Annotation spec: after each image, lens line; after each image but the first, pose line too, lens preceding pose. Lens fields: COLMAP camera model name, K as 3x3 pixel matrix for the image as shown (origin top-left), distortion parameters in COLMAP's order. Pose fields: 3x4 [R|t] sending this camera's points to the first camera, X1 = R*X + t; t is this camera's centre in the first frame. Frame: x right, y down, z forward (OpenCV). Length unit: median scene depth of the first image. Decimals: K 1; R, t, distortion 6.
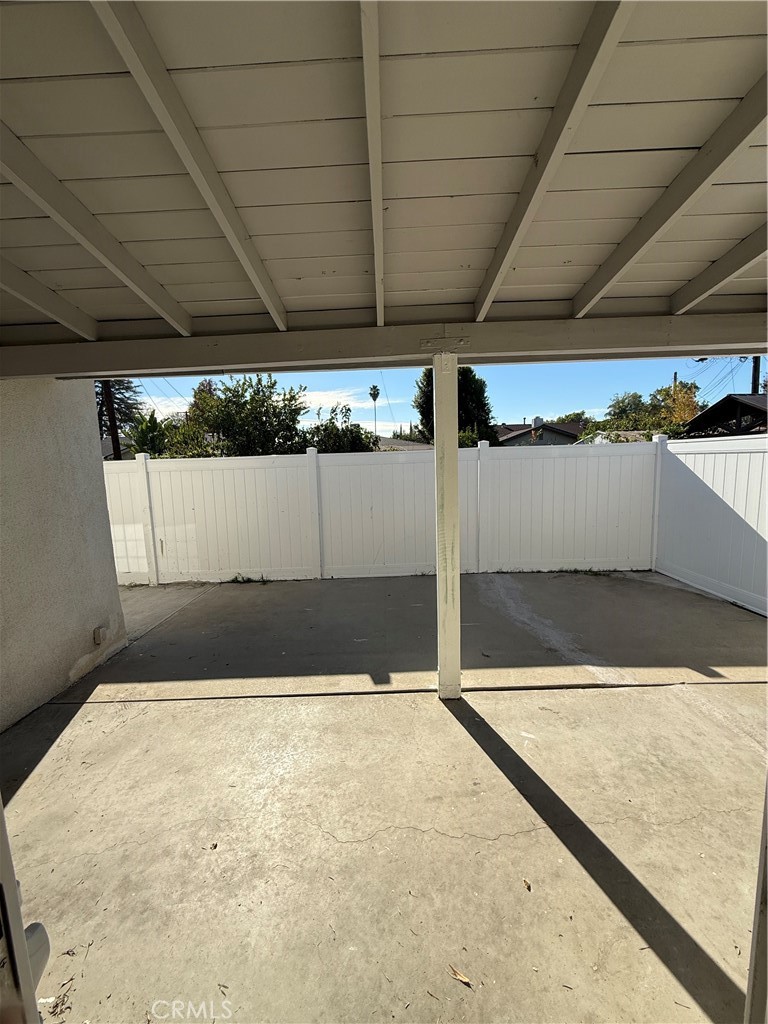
lens RADIAL K [[407.3, 0, 384.9], [0, 407.3, 513.7], [0, 0, 1]] dist [-0.002224, -0.000240]
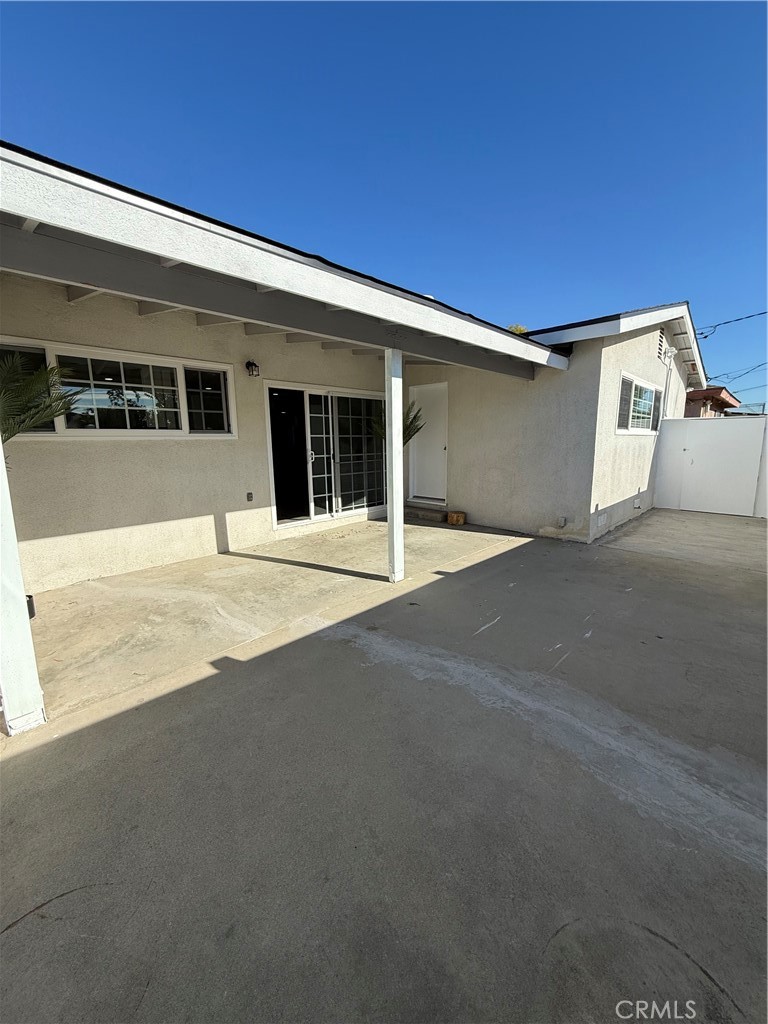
lens RADIAL K [[407.3, 0, 385.6], [0, 407.3, 510.5], [0, 0, 1]] dist [-0.002224, -0.000240]
pose [[-0.681853, 0.168119, -0.711908, 0.914970], [-0.056334, 0.958272, 0.280253, -0.164197], [0.729317, 0.231196, -0.643930, 1.421355]]
